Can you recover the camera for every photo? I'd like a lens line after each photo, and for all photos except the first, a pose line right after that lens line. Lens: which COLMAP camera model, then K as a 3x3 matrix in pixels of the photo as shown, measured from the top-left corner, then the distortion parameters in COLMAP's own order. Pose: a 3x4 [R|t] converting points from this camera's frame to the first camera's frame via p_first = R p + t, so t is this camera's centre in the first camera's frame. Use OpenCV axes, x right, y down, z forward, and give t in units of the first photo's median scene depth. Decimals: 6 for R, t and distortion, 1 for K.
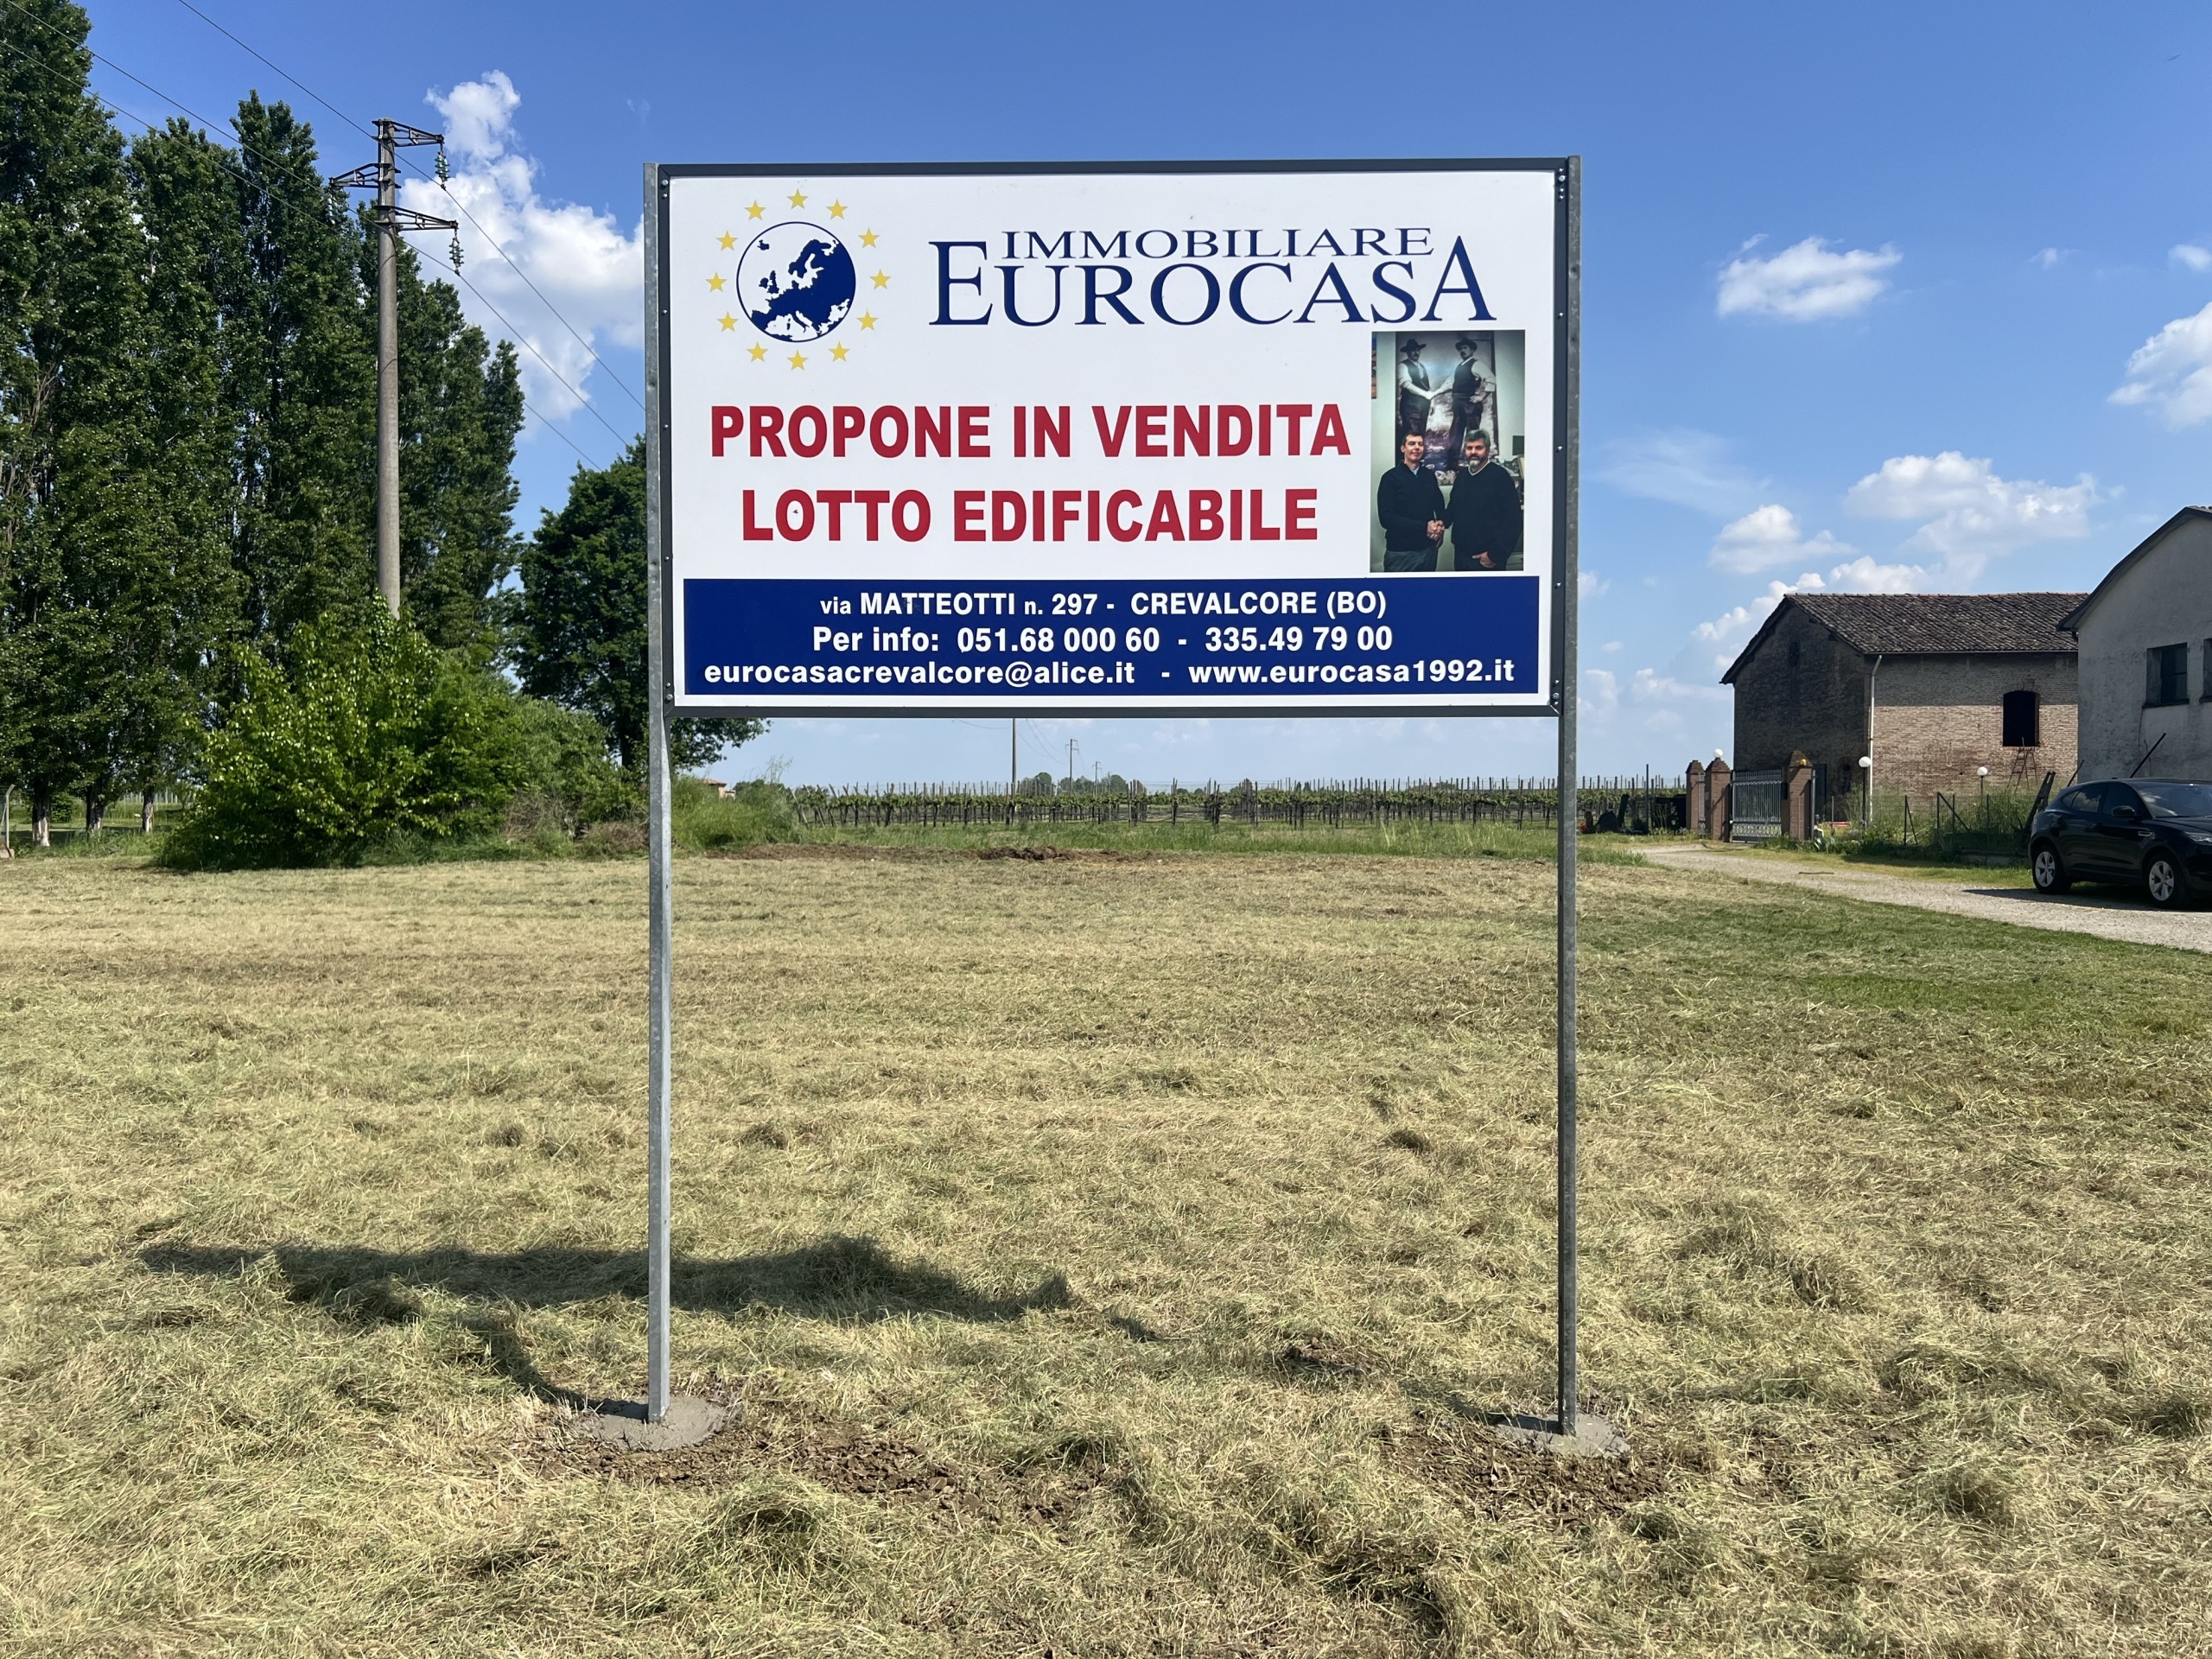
lens RADIAL K [[1661.7, 0, 1110.3], [0, 1661.7, 834.6], [0, 0, 1]] dist [0.063203, -0.075171]
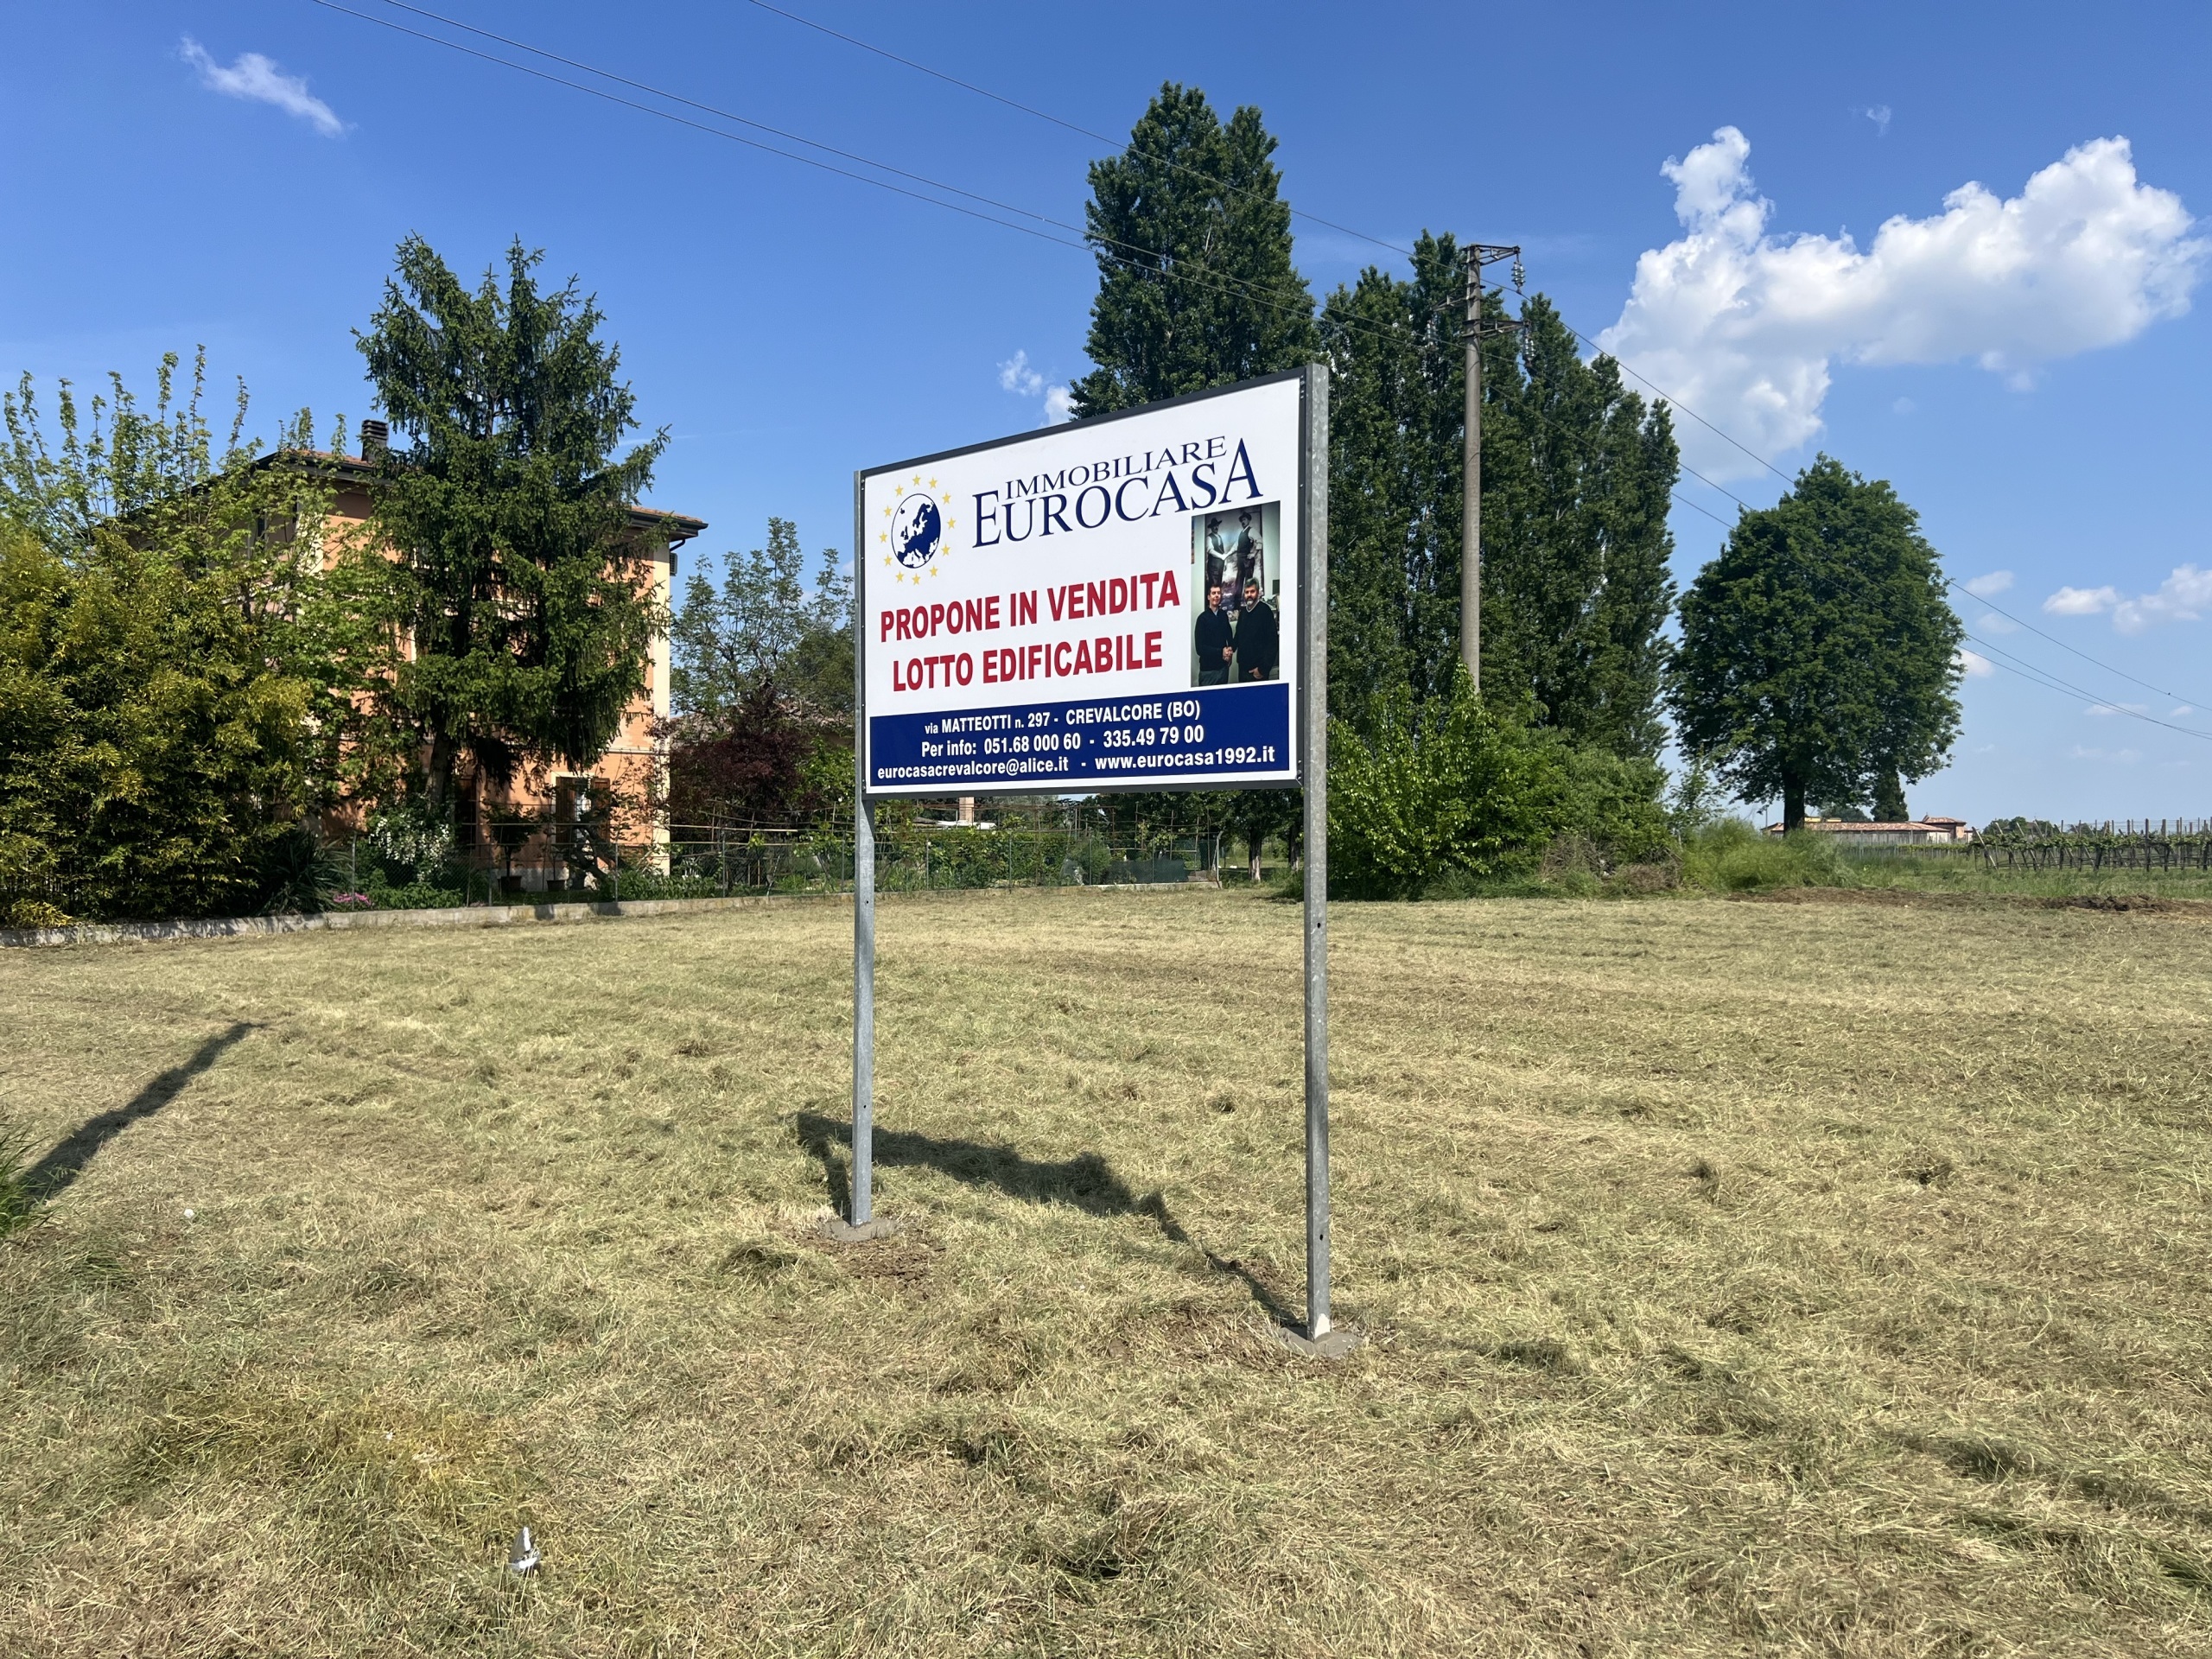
lens RADIAL K [[1661.7, 0, 1094.0], [0, 1661.7, 835.5], [0, 0, 1]] dist [0.063203, -0.075171]
pose [[0.753417, -0.004640, -0.657527, 0.308601], [-0.011224, 0.999739, -0.019916, -0.001417], [0.657448, 0.022385, 0.753168, -0.030043]]
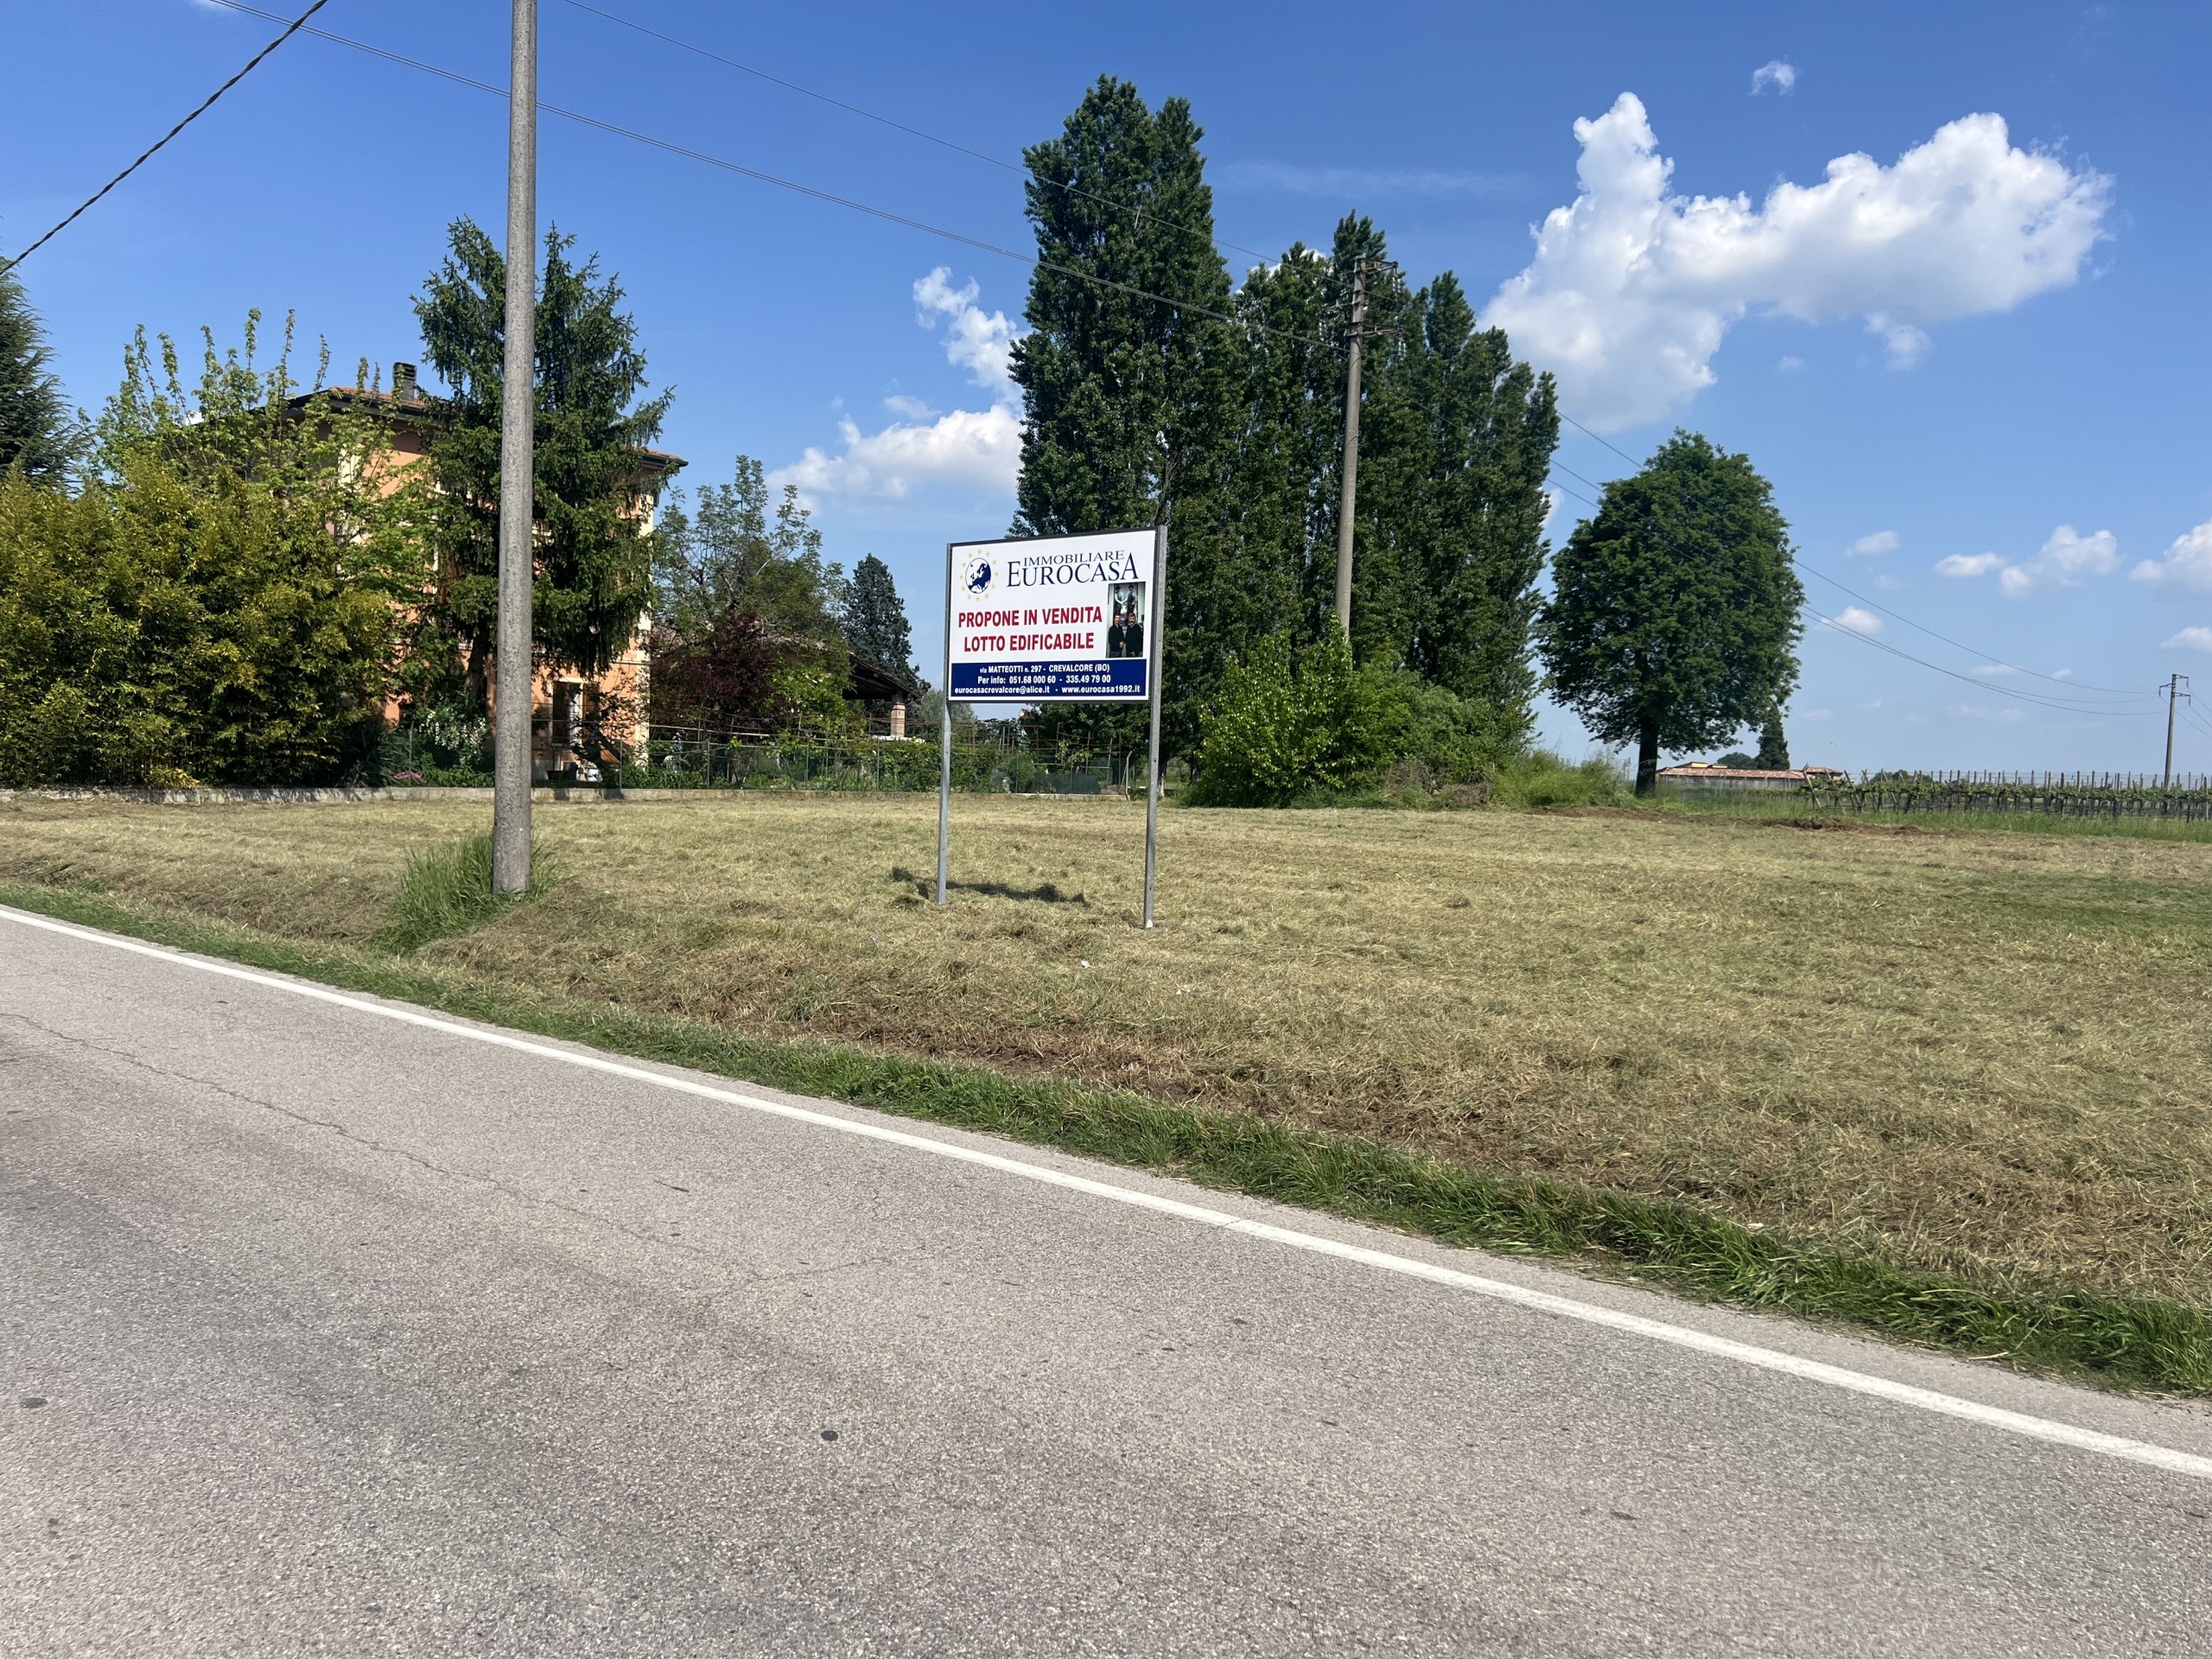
lens RADIAL K [[1661.7, 0, 1084.5], [0, 1661.7, 849.6], [0, 0, 1]] dist [0.063203, -0.075171]
pose [[0.782686, 0.055152, -0.619969, 0.653245], [-0.044647, 0.998475, 0.032458, 0.033549], [0.620814, 0.002275, 0.783955, -0.471708]]
